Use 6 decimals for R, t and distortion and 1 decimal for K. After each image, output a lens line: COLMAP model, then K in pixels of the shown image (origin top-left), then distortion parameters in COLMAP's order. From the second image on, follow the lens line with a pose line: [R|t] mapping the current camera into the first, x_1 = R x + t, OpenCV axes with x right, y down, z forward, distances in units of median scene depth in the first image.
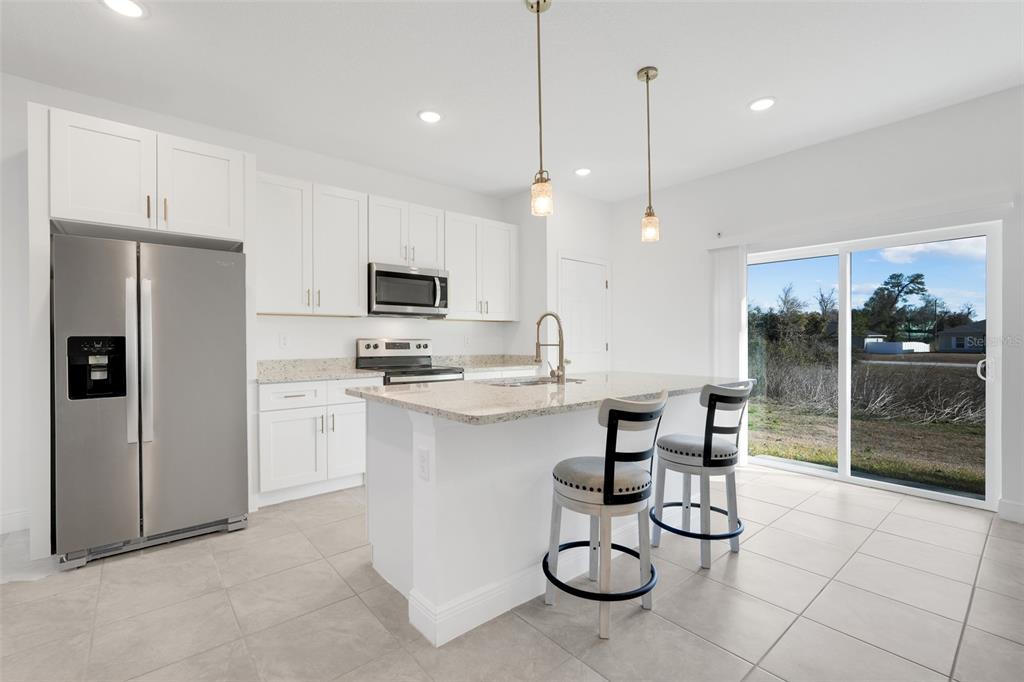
lens RADIAL K [[451.3, 0, 509.5], [0, 451.3, 344.9], [0, 0, 1]] dist [-0.006575, 0.000699]
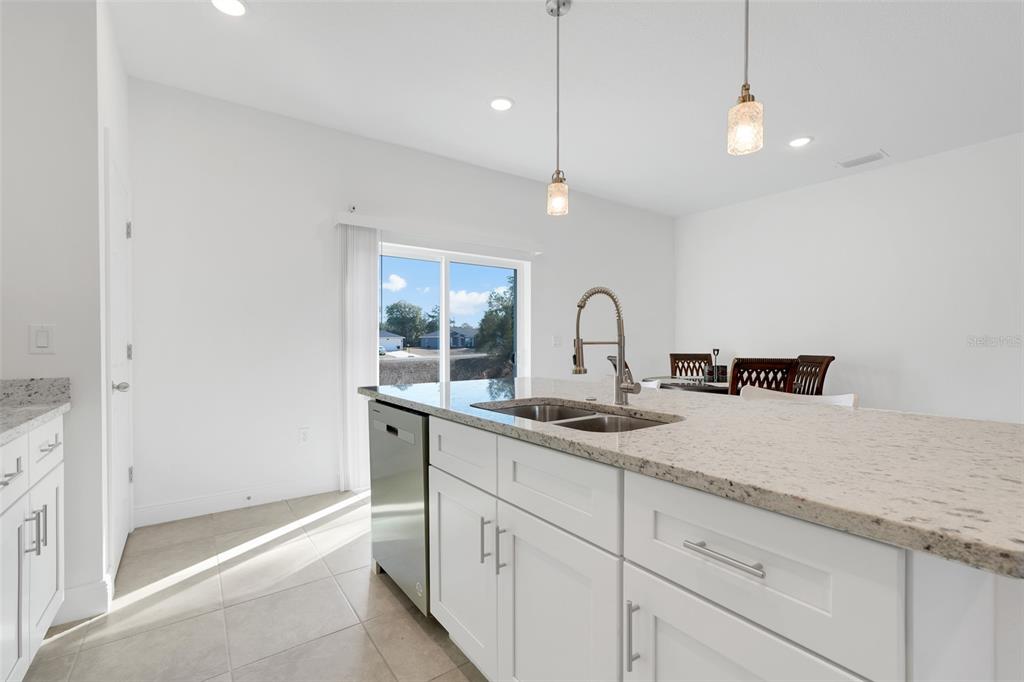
lens RADIAL K [[451.3, 0, 509.5], [0, 451.3, 344.9], [0, 0, 1]] dist [-0.006575, 0.000699]
pose [[0.090125, -0.004447, 0.995921, -0.324753], [0.010966, 0.999934, 0.003473, -0.000238], [-0.995870, 0.010608, 0.090168, 0.666600]]
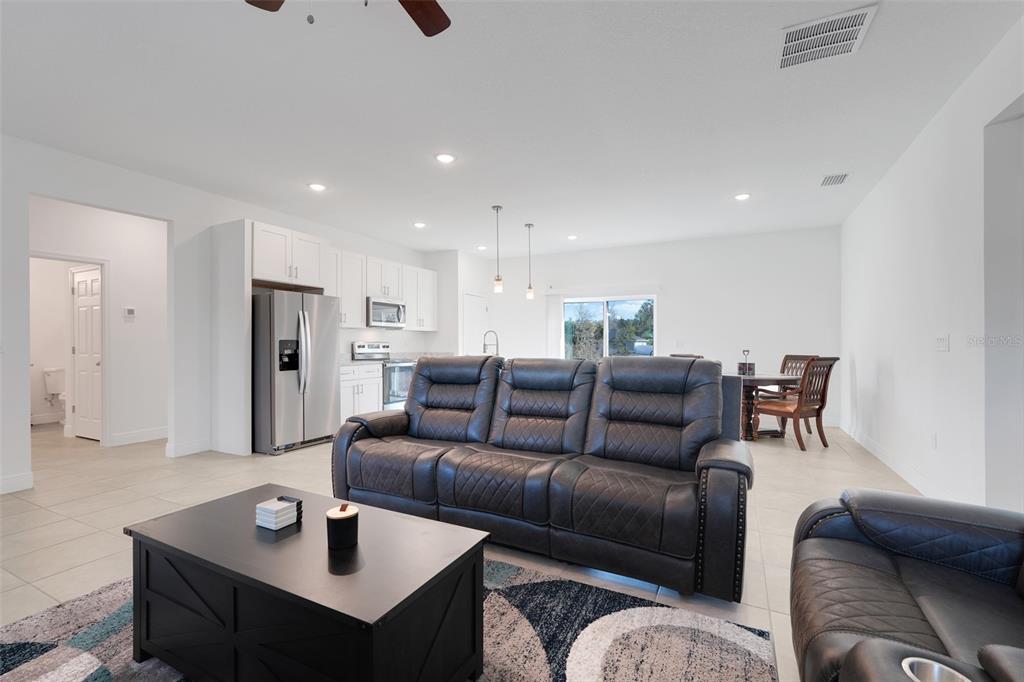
lens RADIAL K [[451.3, 0, 509.5], [0, 451.3, 344.9], [0, 0, 1]] dist [-0.006575, 0.000699]
pose [[0.923453, 0.001067, 0.383710, -0.433137], [0.001812, 0.999973, -0.007142, 0.010253], [-0.383707, 0.007290, 0.923426, -0.700341]]
